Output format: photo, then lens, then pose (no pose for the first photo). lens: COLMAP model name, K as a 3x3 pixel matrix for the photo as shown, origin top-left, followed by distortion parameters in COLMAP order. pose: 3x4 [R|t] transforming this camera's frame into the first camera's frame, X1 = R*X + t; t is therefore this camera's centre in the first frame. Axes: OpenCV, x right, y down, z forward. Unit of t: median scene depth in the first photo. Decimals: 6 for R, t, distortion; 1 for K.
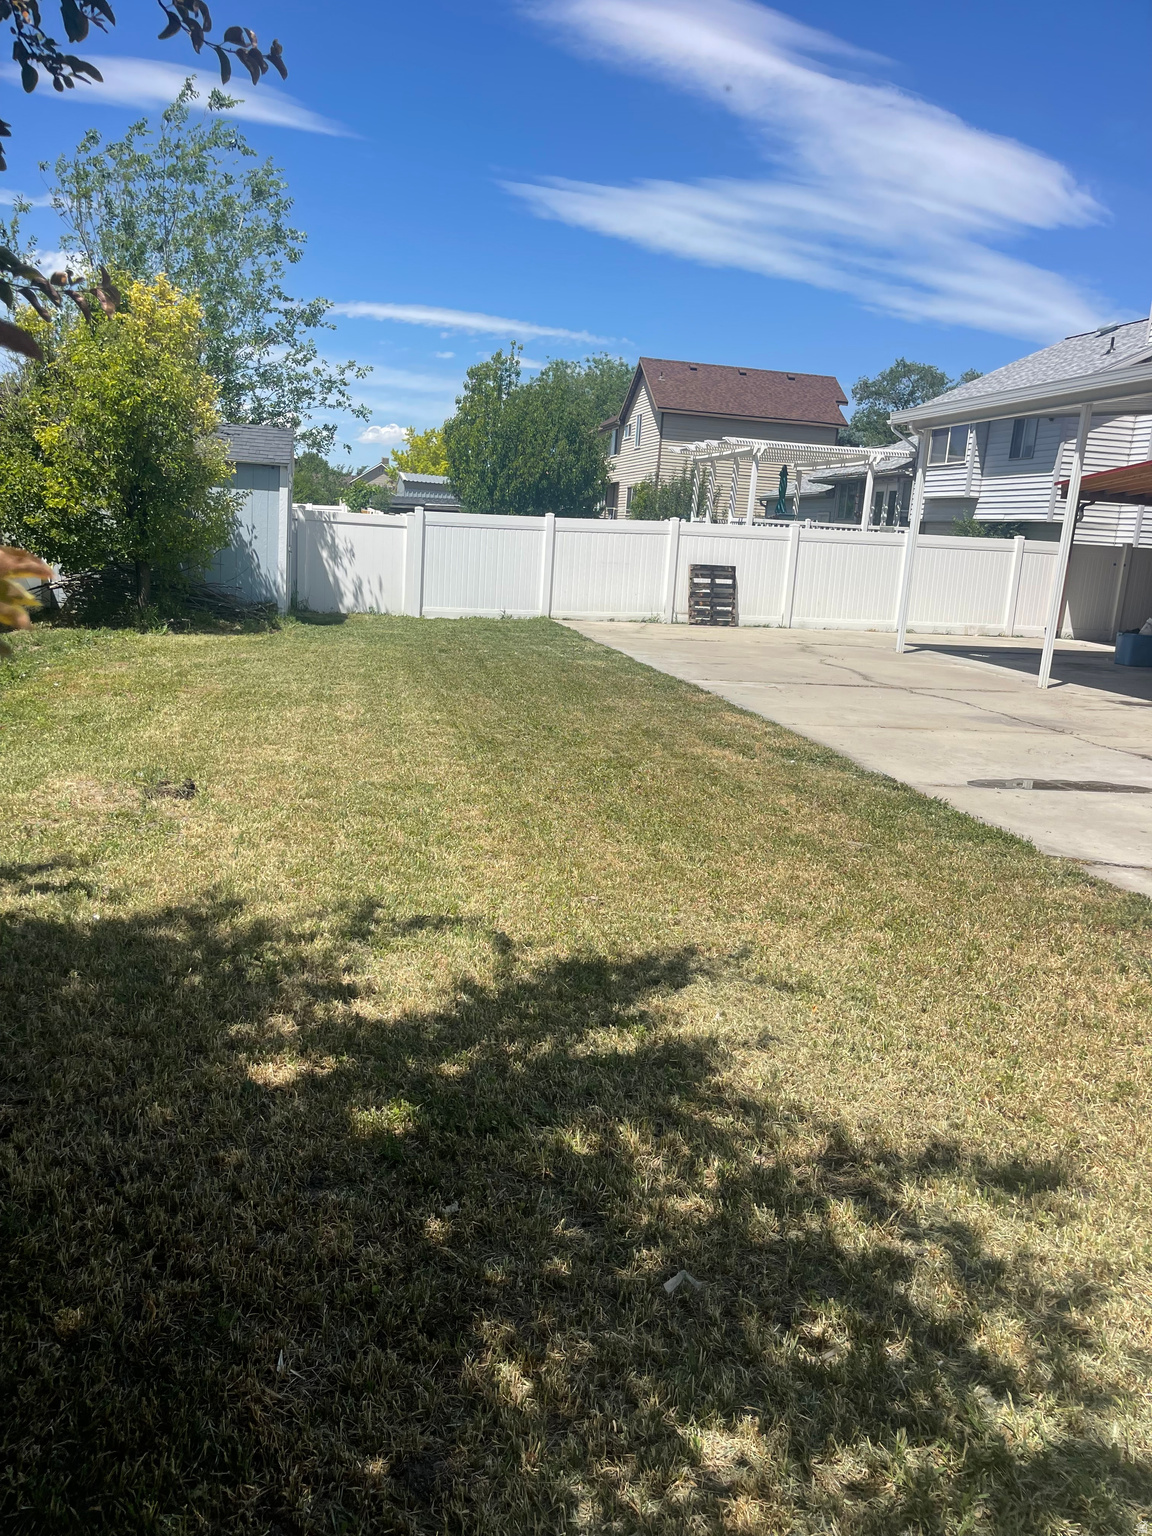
lens RADIAL K [[1165.5, 0, 578.0], [0, 1165.5, 781.2], [0, 0, 1]] dist [0.047079, 0.017461]
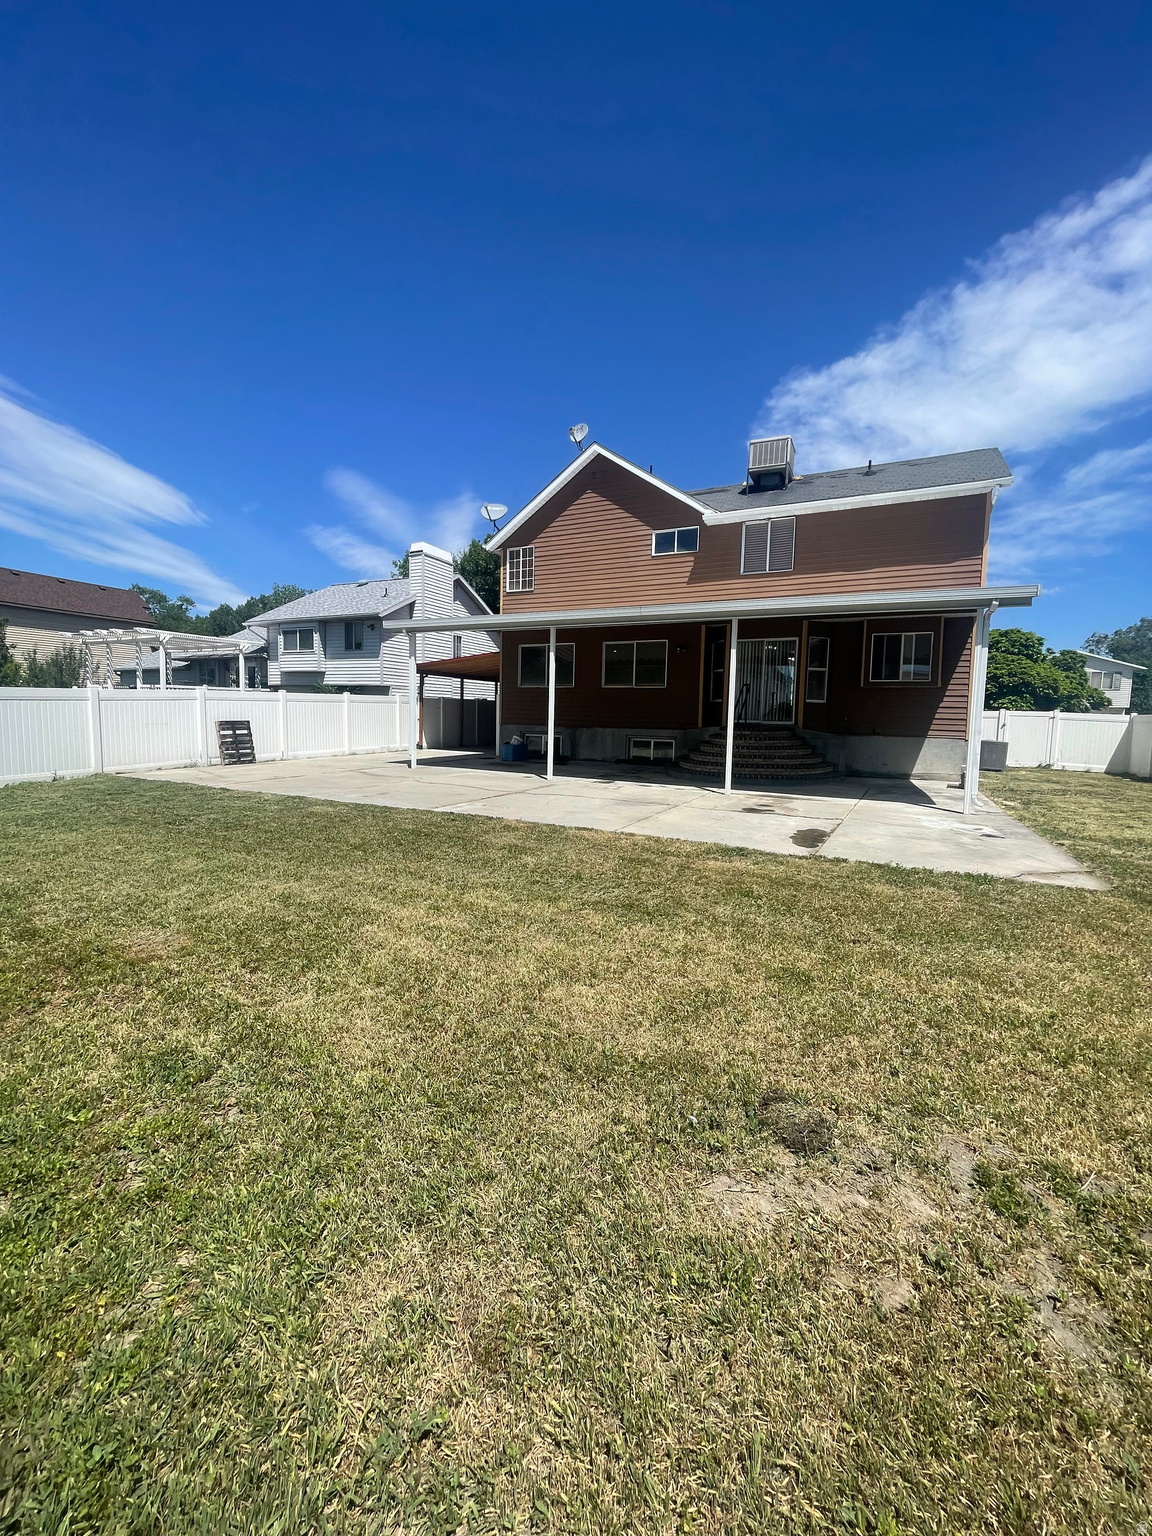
lens RADIAL K [[616.8, 0, 550.3], [0, 616.8, 767.8], [0, 0, 1]] dist [-0.005337, 0.000957]
pose [[0.642156, -0.118828, 0.757308, -0.191504], [0.177095, 0.984185, 0.004261, -0.067072], [-0.745837, 0.131379, 0.653044, 0.258317]]
